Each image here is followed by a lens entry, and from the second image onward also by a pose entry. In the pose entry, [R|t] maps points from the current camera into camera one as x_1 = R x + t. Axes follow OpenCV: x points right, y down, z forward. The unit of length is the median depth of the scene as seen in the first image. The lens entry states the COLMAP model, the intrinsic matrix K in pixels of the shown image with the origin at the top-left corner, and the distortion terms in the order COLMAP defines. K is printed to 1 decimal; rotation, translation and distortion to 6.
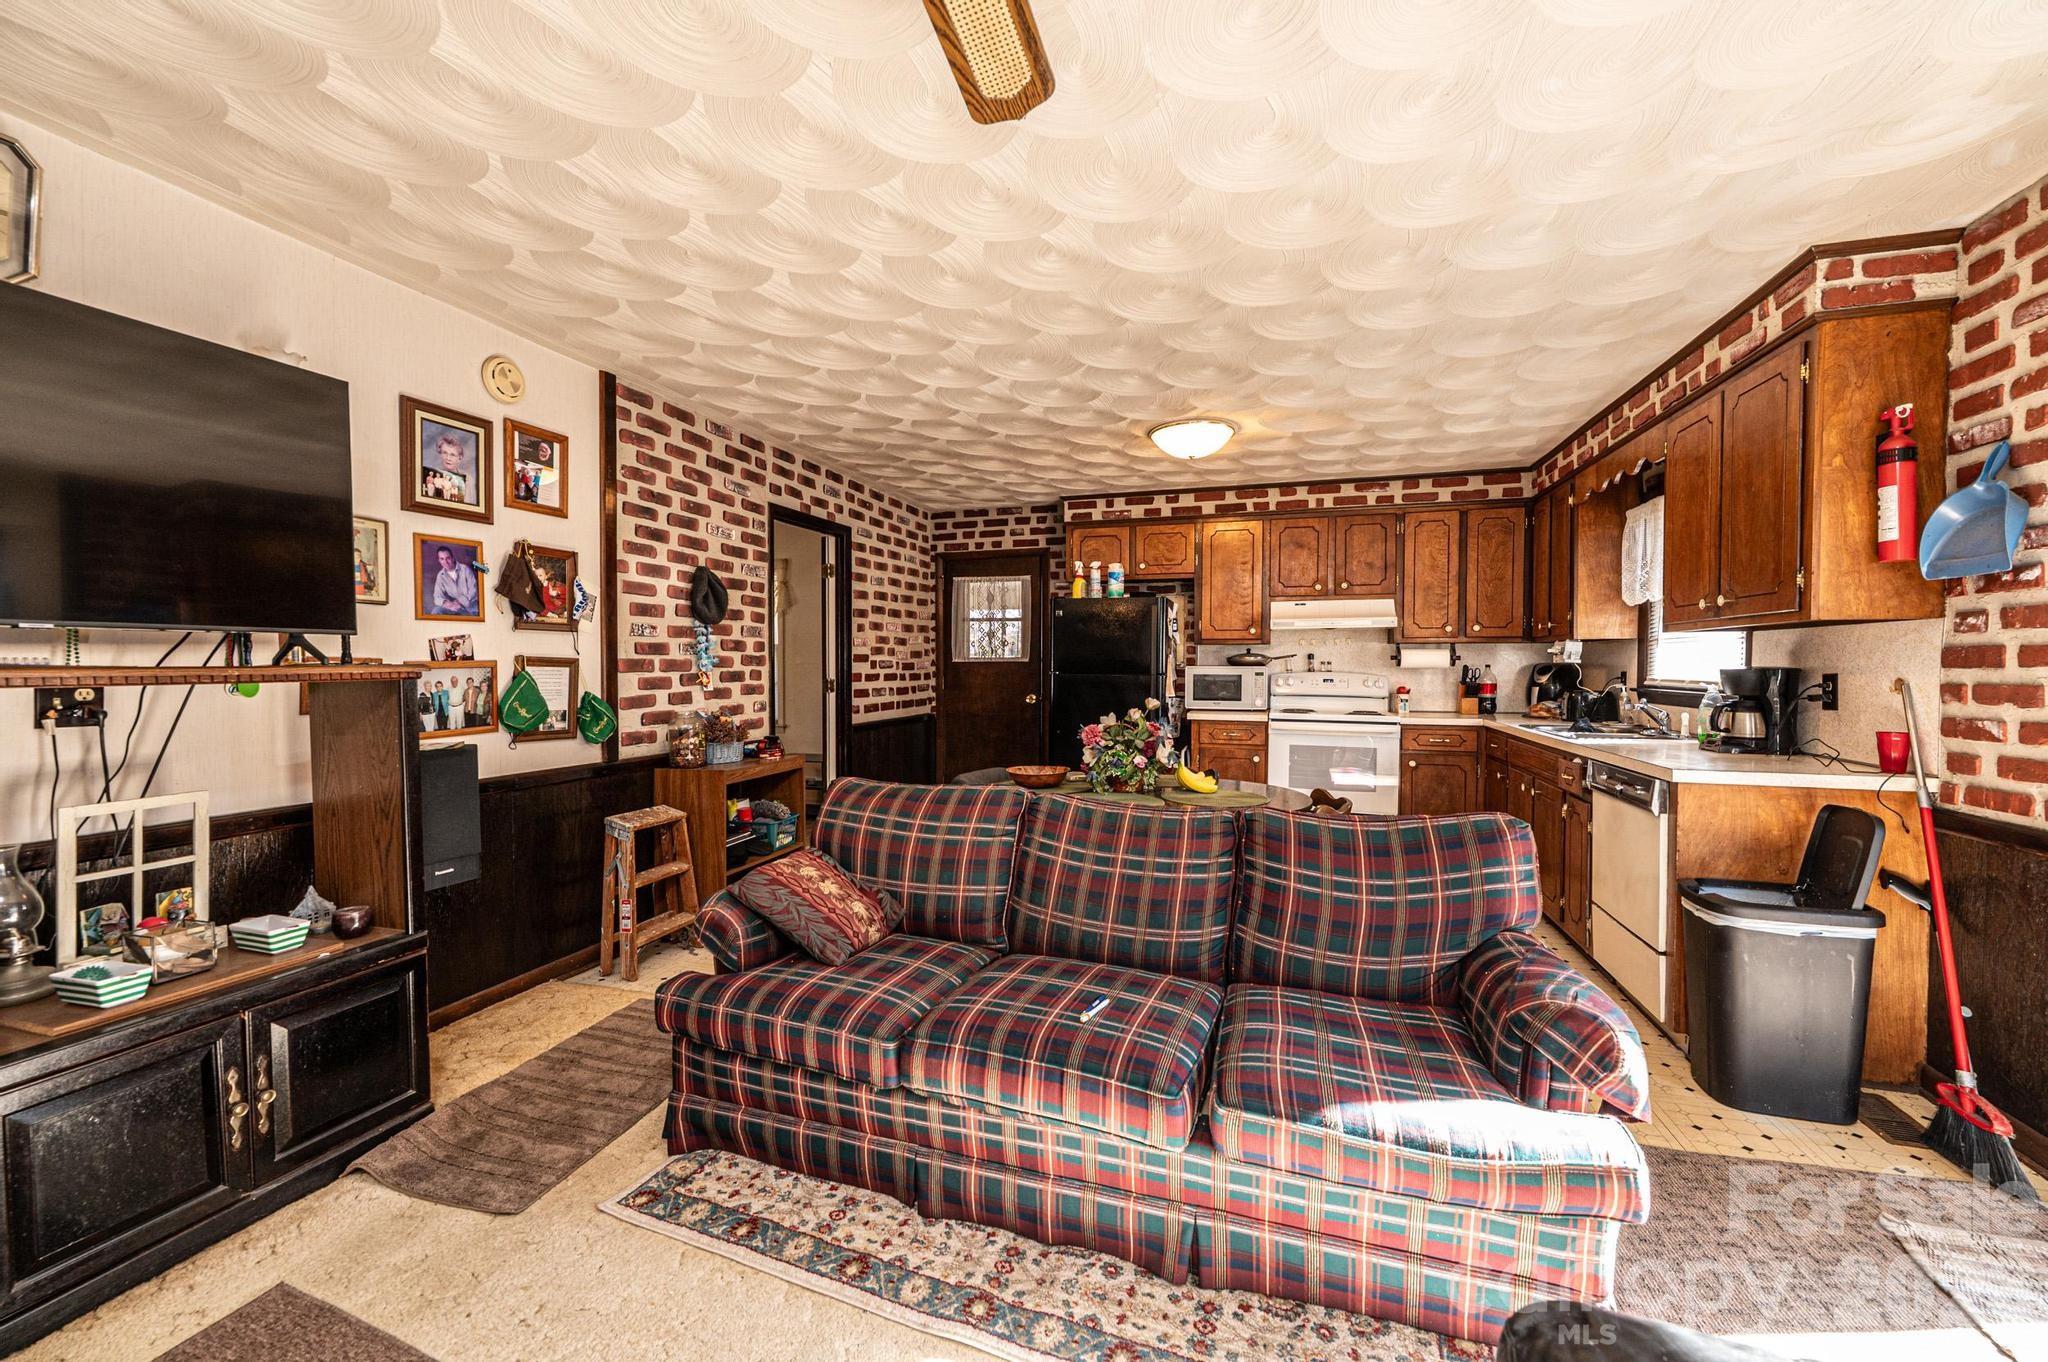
lens RADIAL K [[807.8, 0, 1014.1], [0, 807.8, 685.5], [0, 0, 1]] dist [-0.004322, -0.000024]
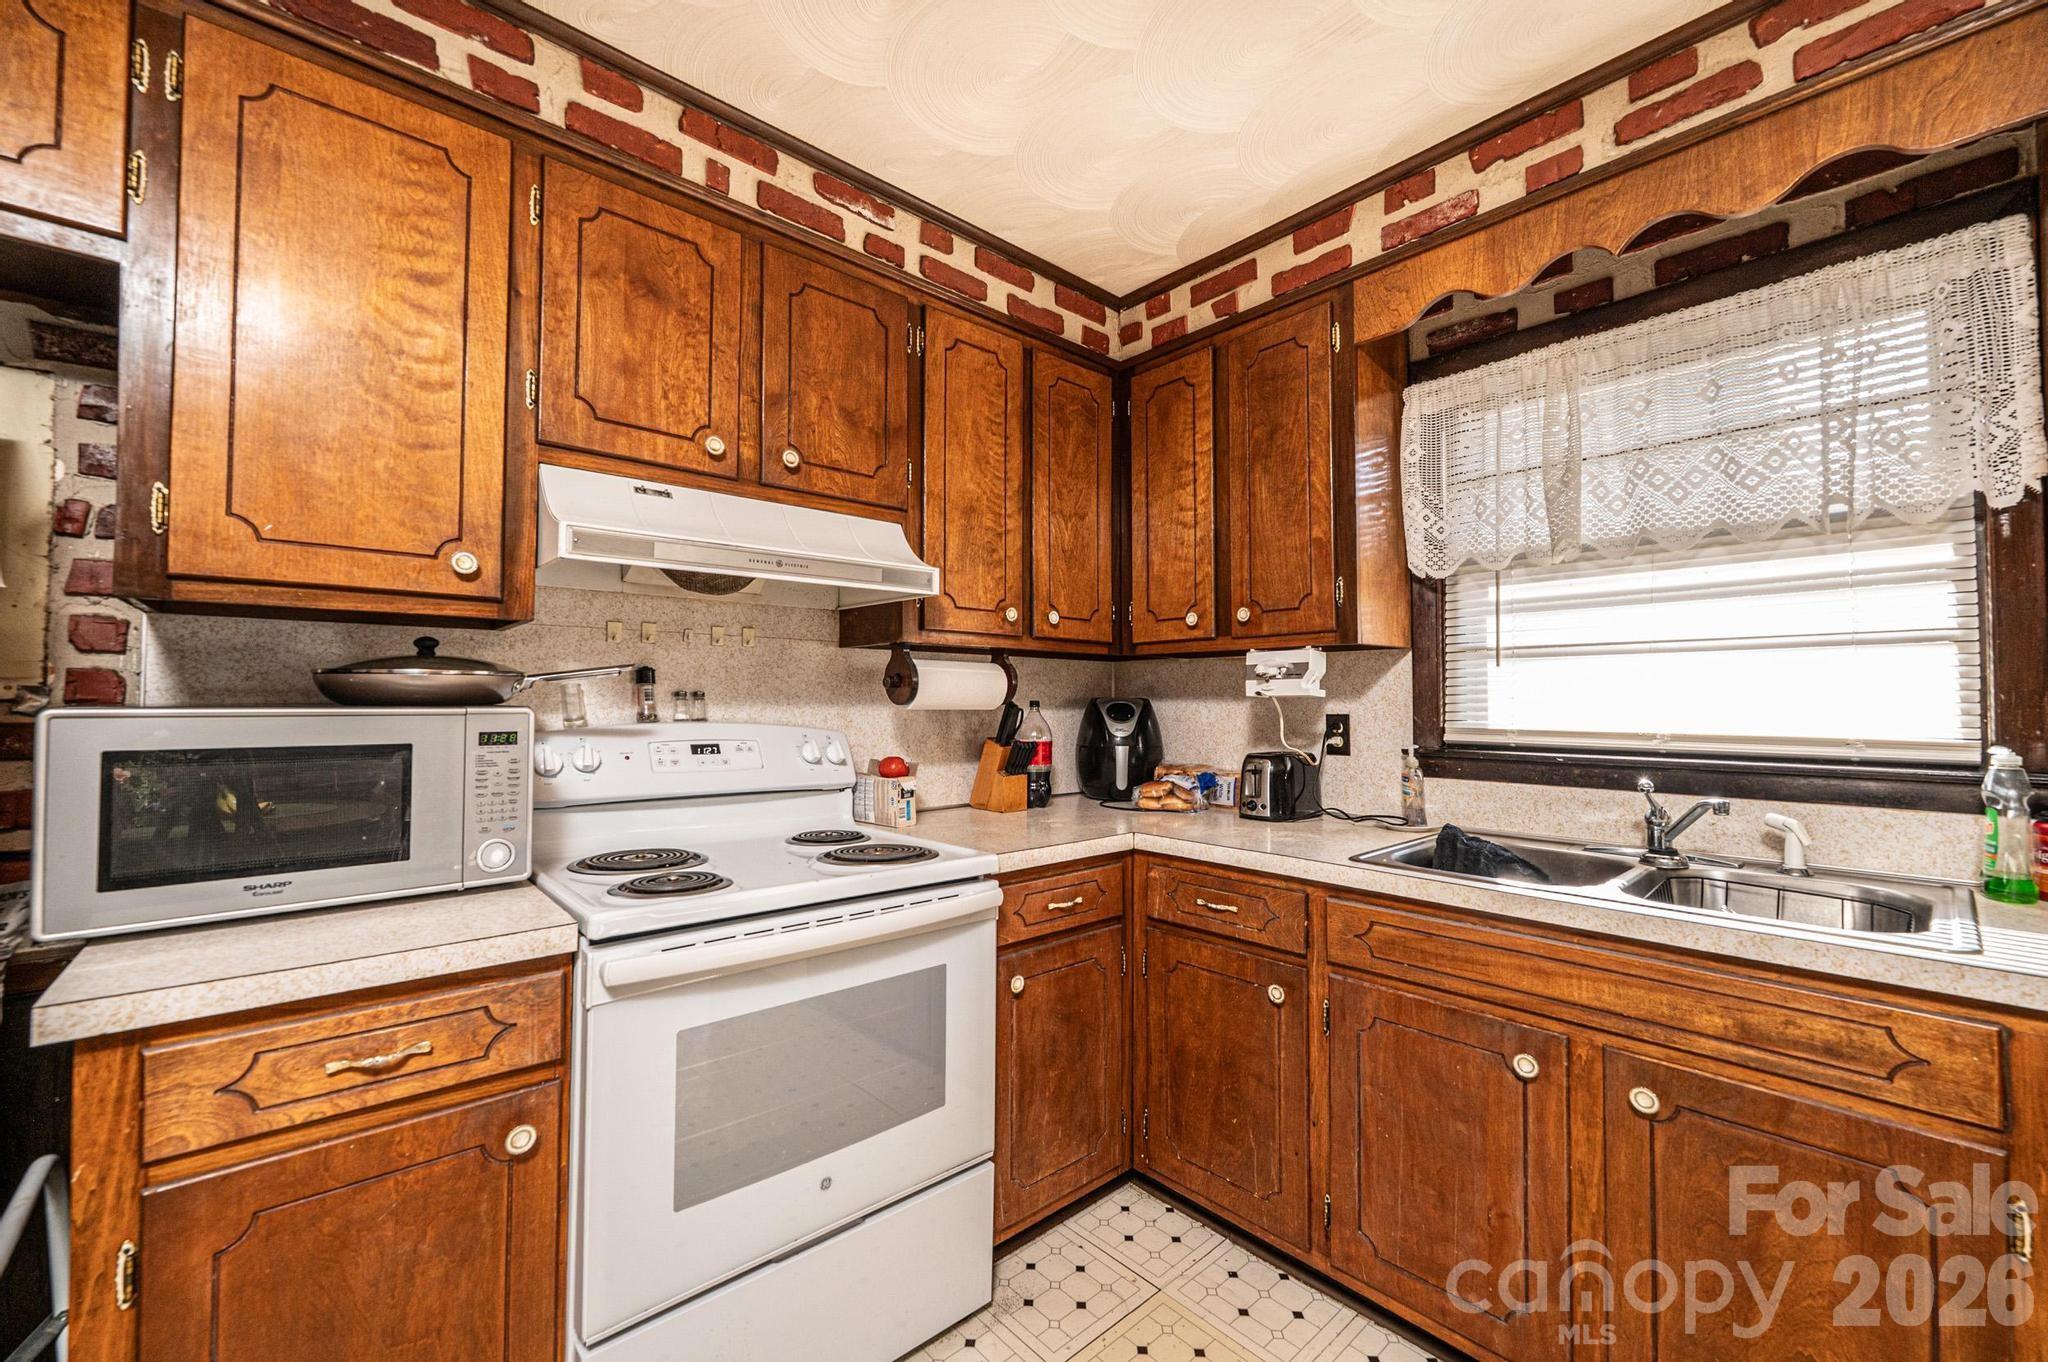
lens RADIAL K [[807.8, 0, 1023.9], [0, 807.8, 681.5], [0, 0, 1]] dist [-0.004322, -0.000024]
pose [[0.495515, 0.019943, 0.868370, 0.153317], [0.020344, 0.999196, -0.034556, -0.017767], [-0.868361, 0.034789, 0.494711, 0.666851]]
